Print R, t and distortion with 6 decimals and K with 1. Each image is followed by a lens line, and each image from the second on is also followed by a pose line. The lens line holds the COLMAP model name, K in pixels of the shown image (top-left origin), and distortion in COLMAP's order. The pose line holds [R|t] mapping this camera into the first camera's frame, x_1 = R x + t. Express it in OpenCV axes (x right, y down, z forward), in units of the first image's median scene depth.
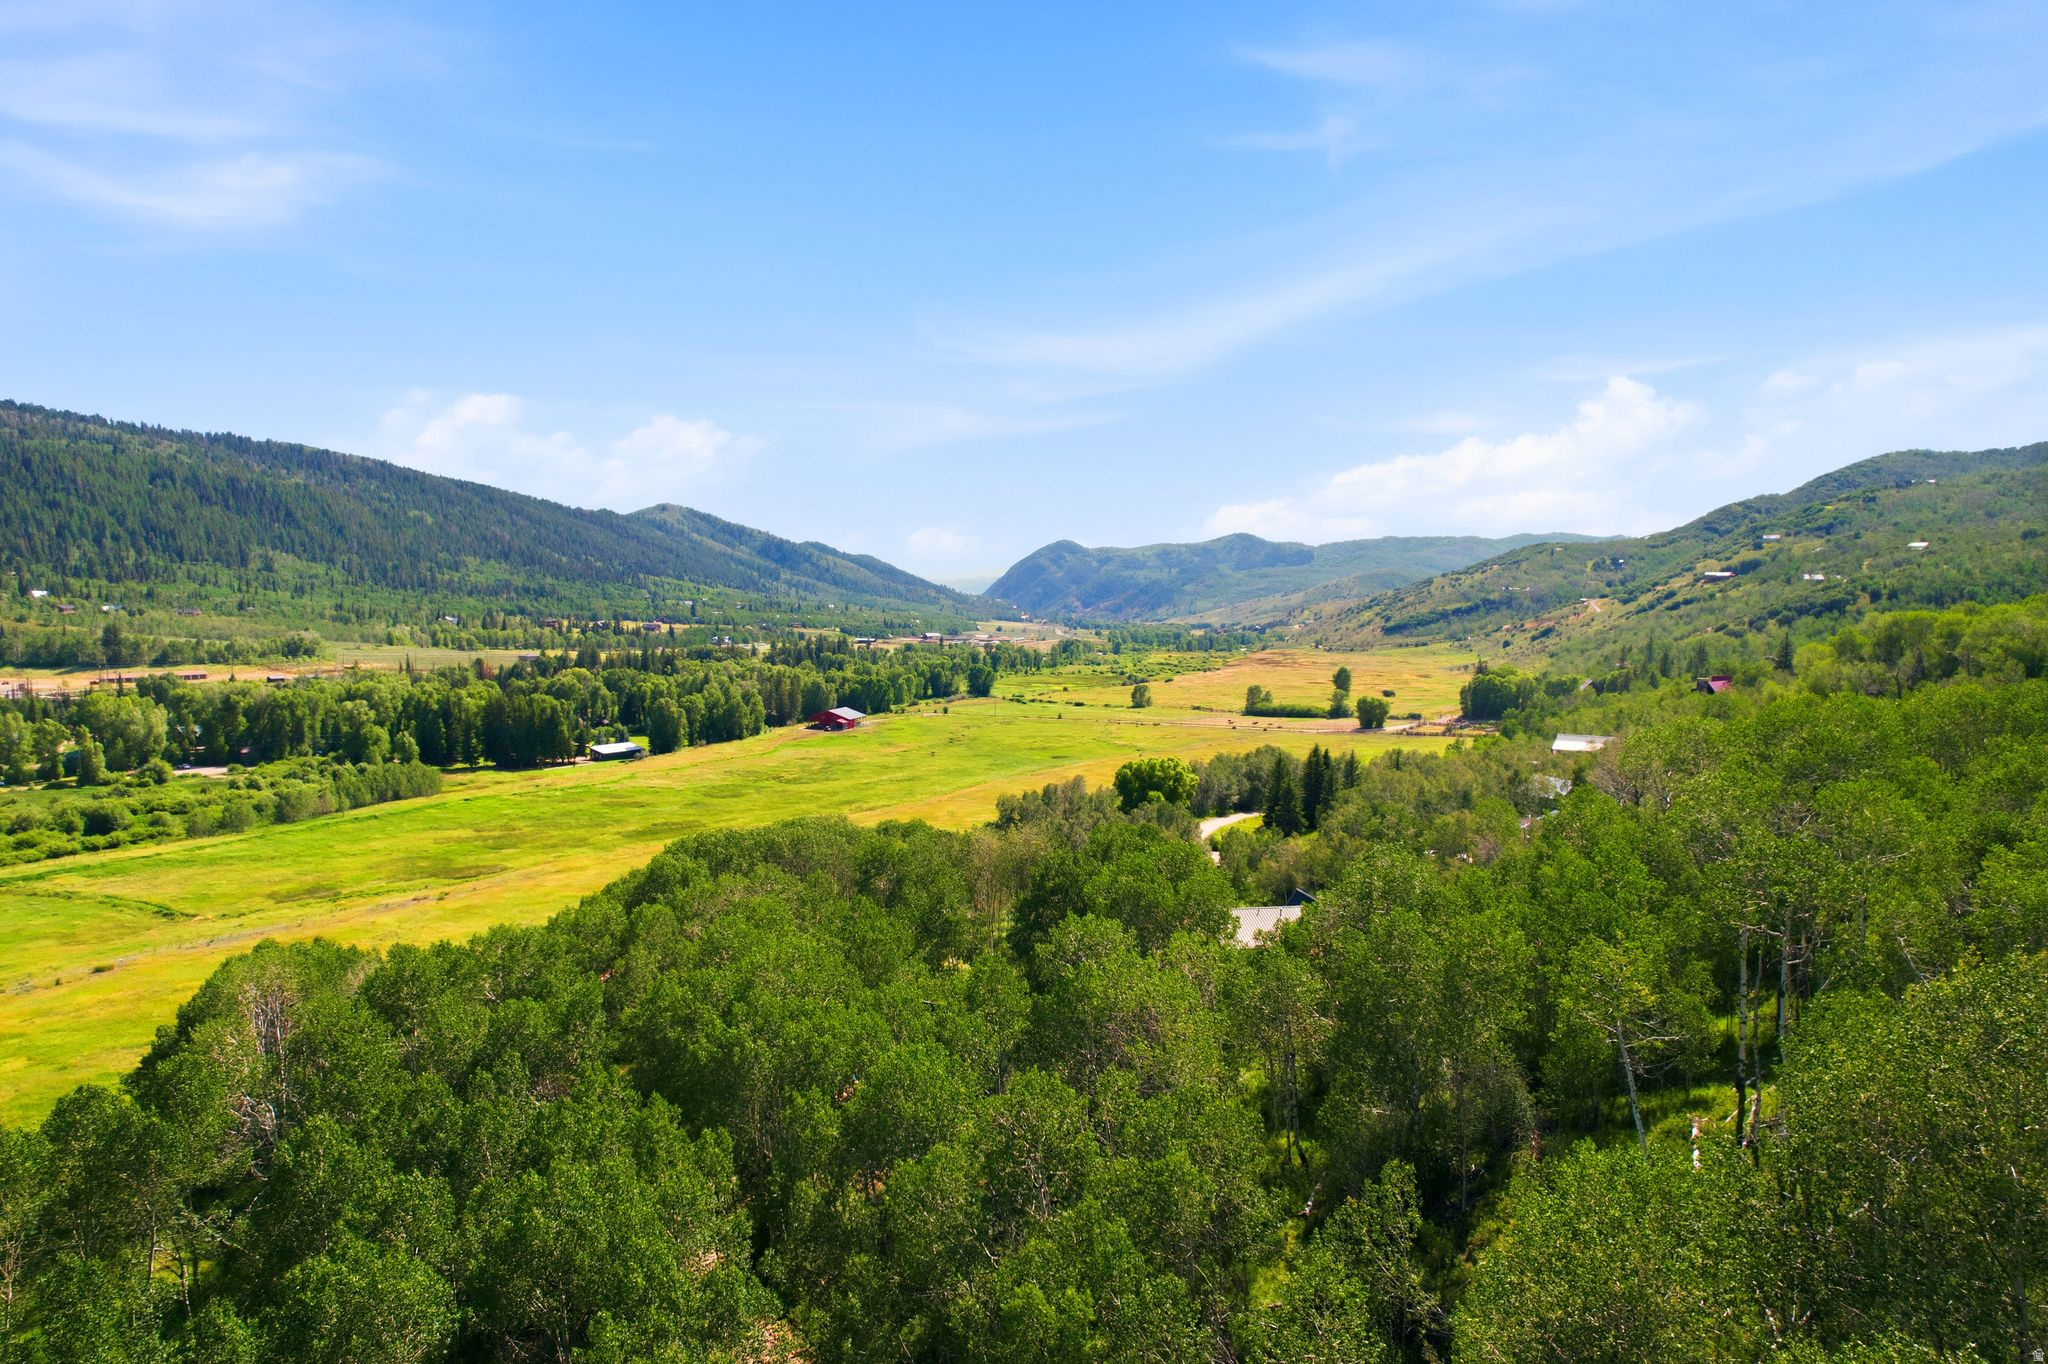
lens RADIAL K [[1302.2, 0, 1018.4], [0, 1302.2, 689.5], [0, 0, 1]] dist [-0.072593, 0.067014]
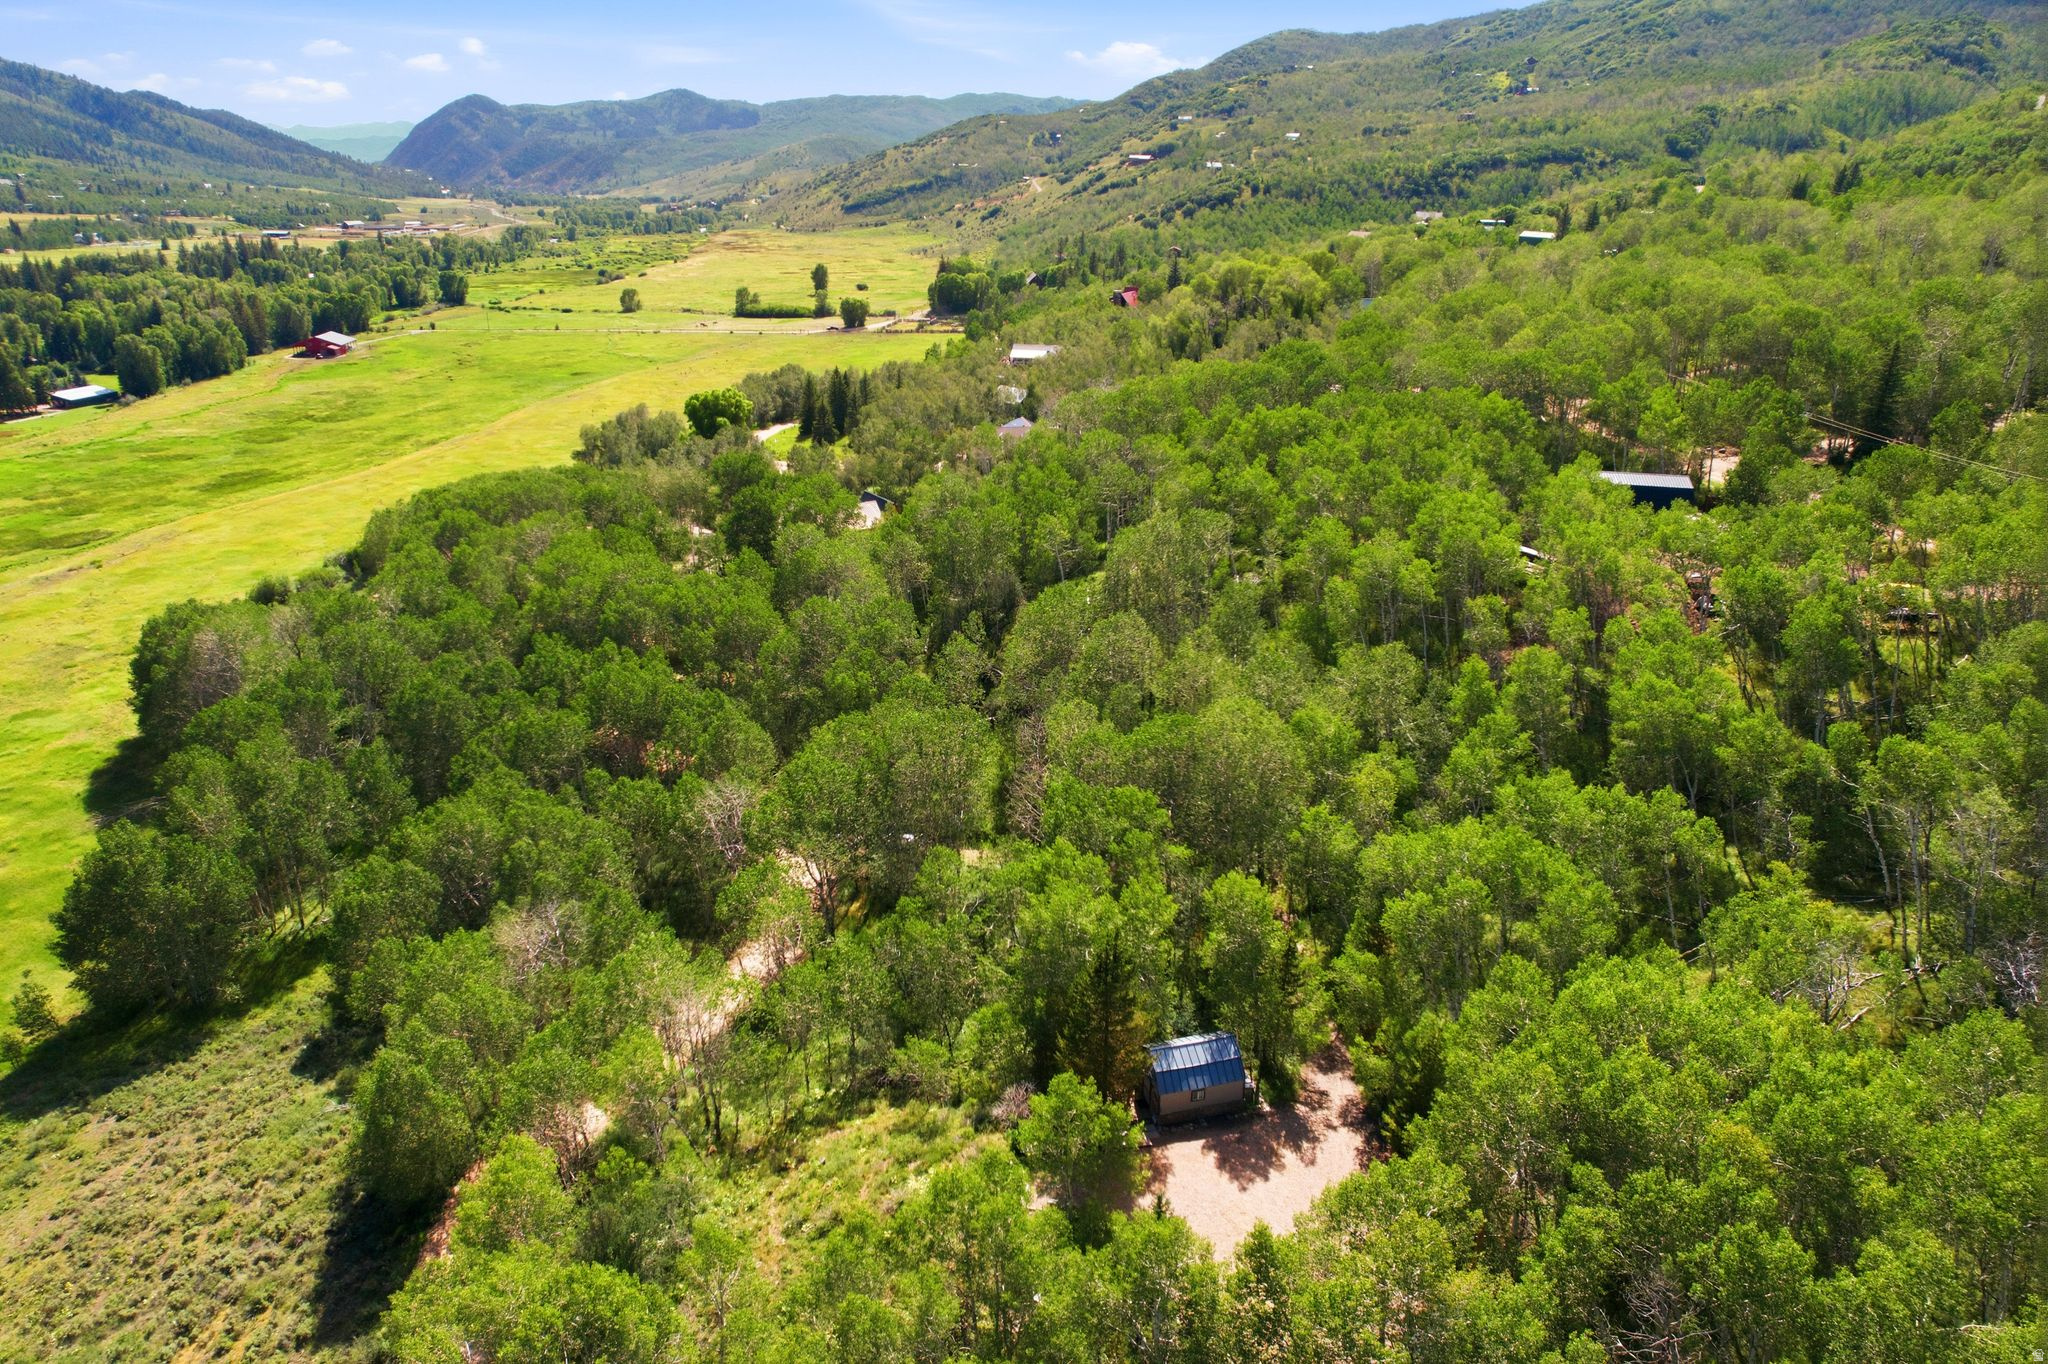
lens RADIAL K [[1302.2, 0, 1013.6], [0, 1302.2, 684.6], [0, 0, 1]] dist [-0.072593, 0.067014]
pose [[0.919448, -0.145934, 0.365128, -0.046553], [0.024728, 0.948201, 0.316707, -0.023666], [-0.392433, -0.282167, 0.875430, -0.102636]]
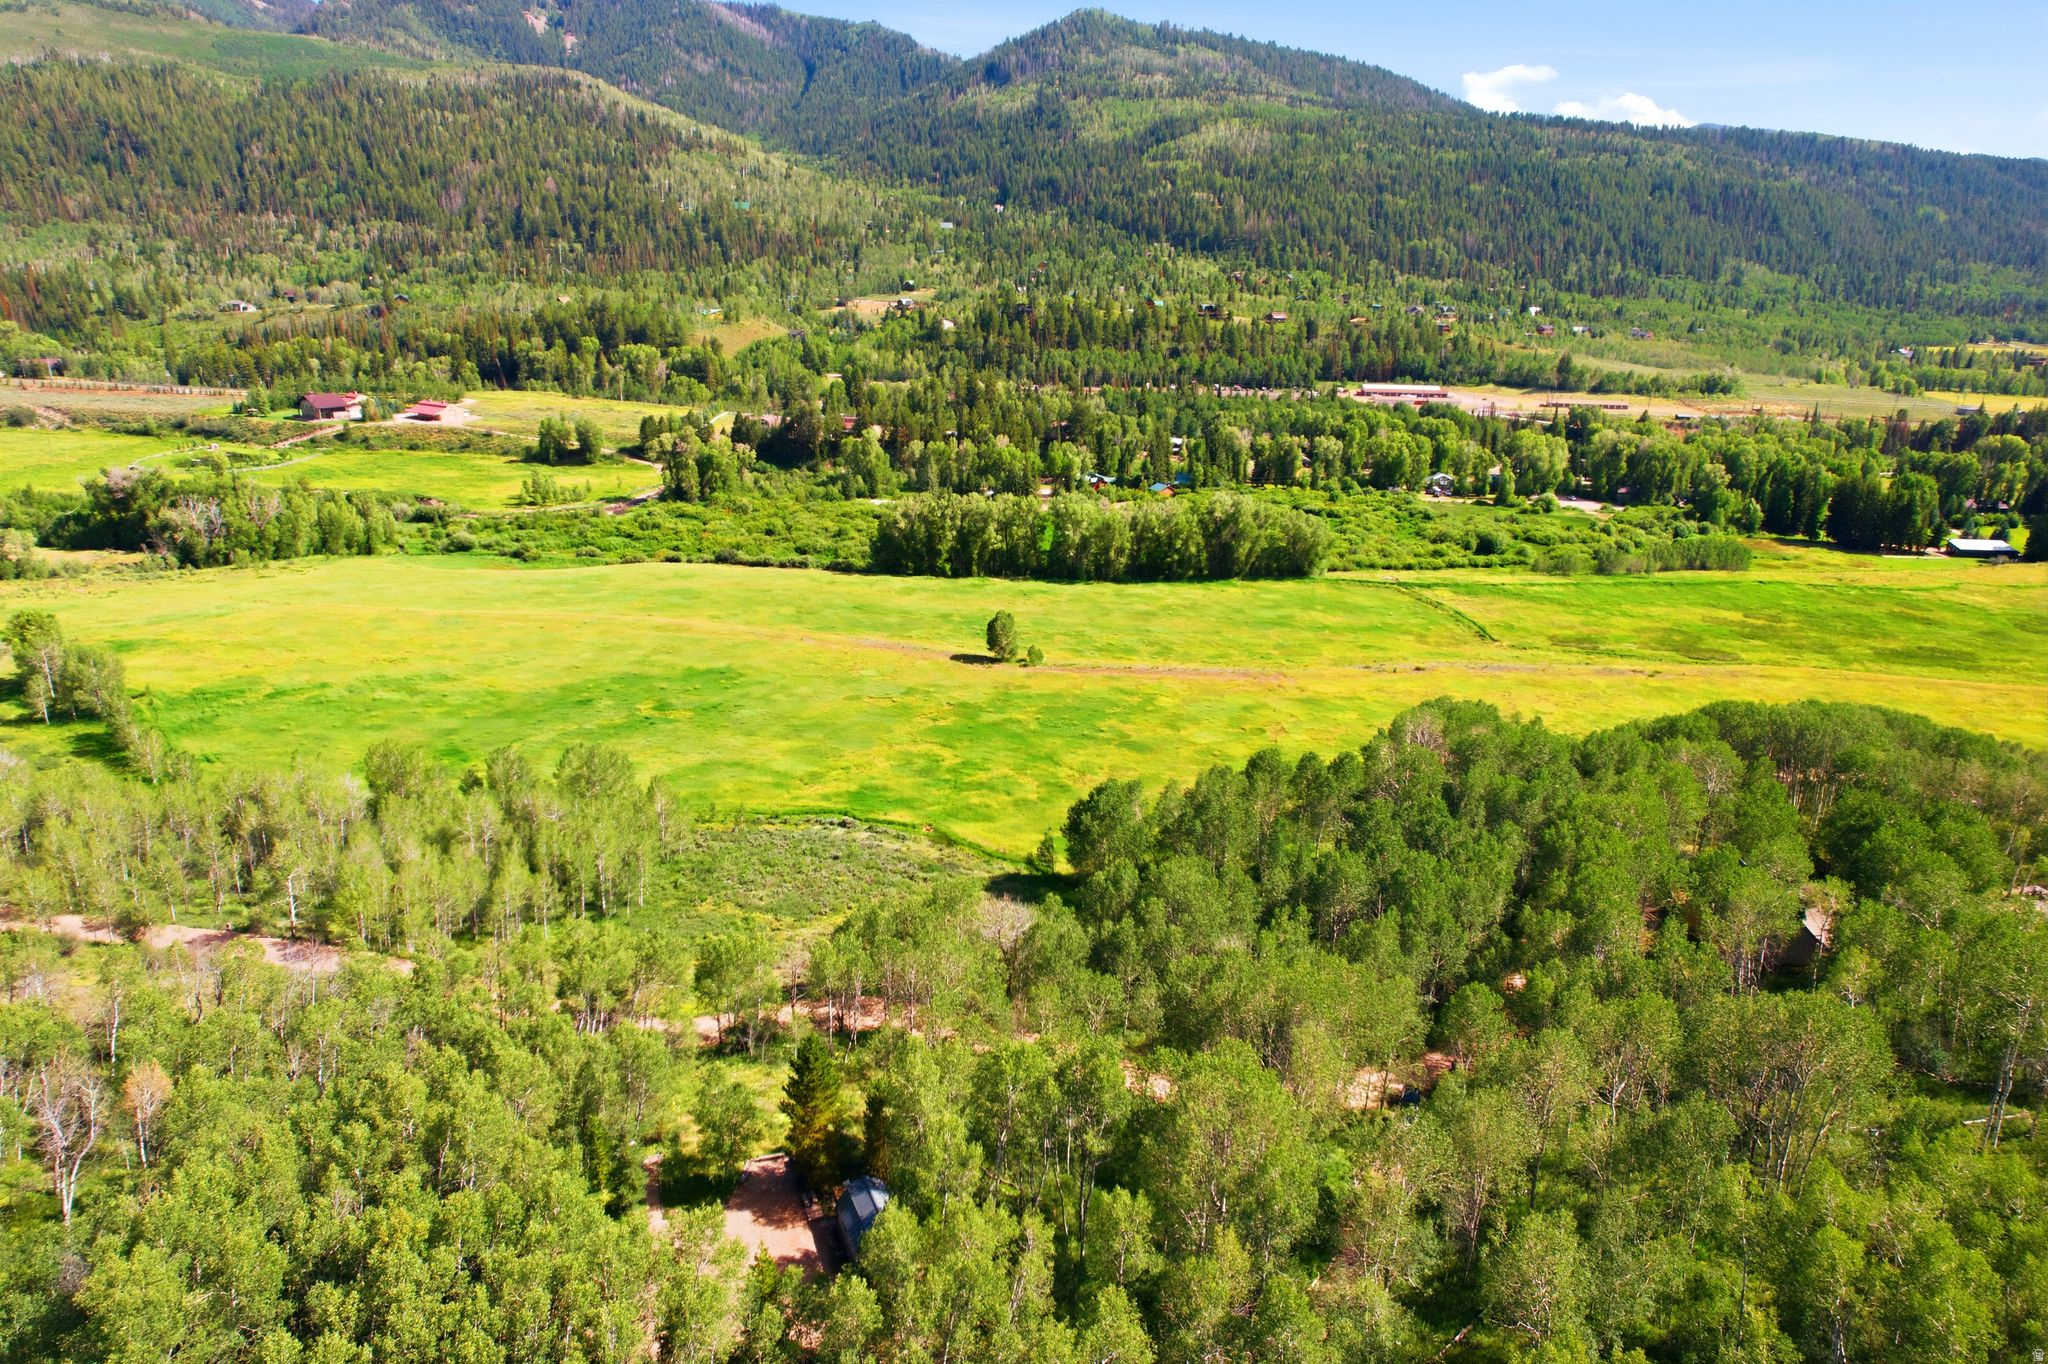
lens RADIAL K [[1302.2, 0, 1019.0], [0, 1302.2, 689.7], [0, 0, 1]] dist [-0.072593, 0.067014]
pose [[0.506660, 0.276050, -0.816757, 0.097730], [-0.076799, 0.958038, 0.276160, -0.044503], [0.858719, -0.077193, 0.506600, -0.070395]]
